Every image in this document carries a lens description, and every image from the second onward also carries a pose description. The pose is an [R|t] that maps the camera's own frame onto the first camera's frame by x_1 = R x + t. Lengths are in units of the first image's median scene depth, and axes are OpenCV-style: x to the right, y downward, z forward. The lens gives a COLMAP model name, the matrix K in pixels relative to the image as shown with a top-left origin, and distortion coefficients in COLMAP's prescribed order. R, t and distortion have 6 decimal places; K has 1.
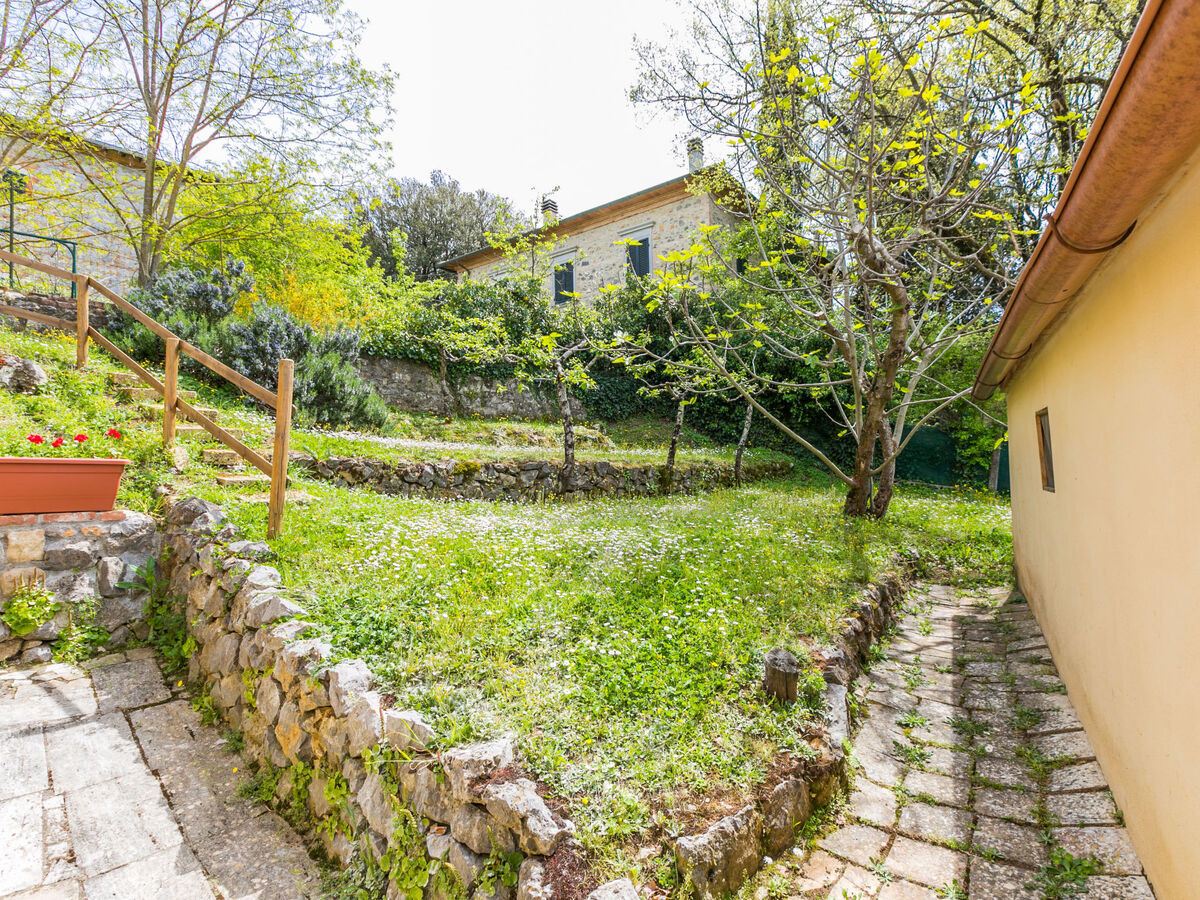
lens RADIAL K [[902.4, 0, 603.5], [0, 902.4, 386.2], [0, 0, 1]] dist [0.013671, -0.001136]
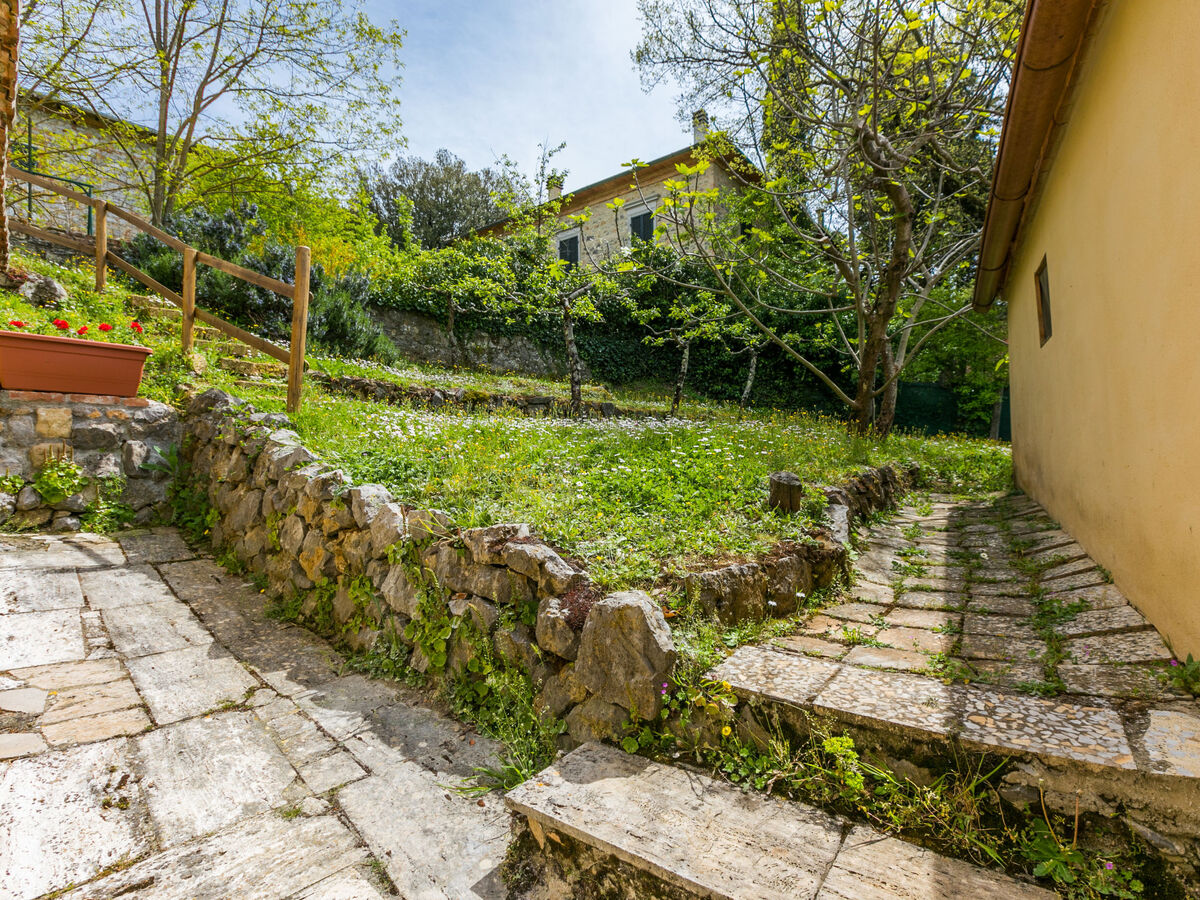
lens RADIAL K [[901.8, 0, 597.4], [0, 901.8, 421.9], [0, 0, 1]] dist [0.008435, 0.007186]
pose [[0.999956, 0.003356, -0.008811, -0.007176], [-0.003209, 0.999857, 0.016600, 0.147488], [0.008865, -0.016571, 0.999823, -0.025848]]
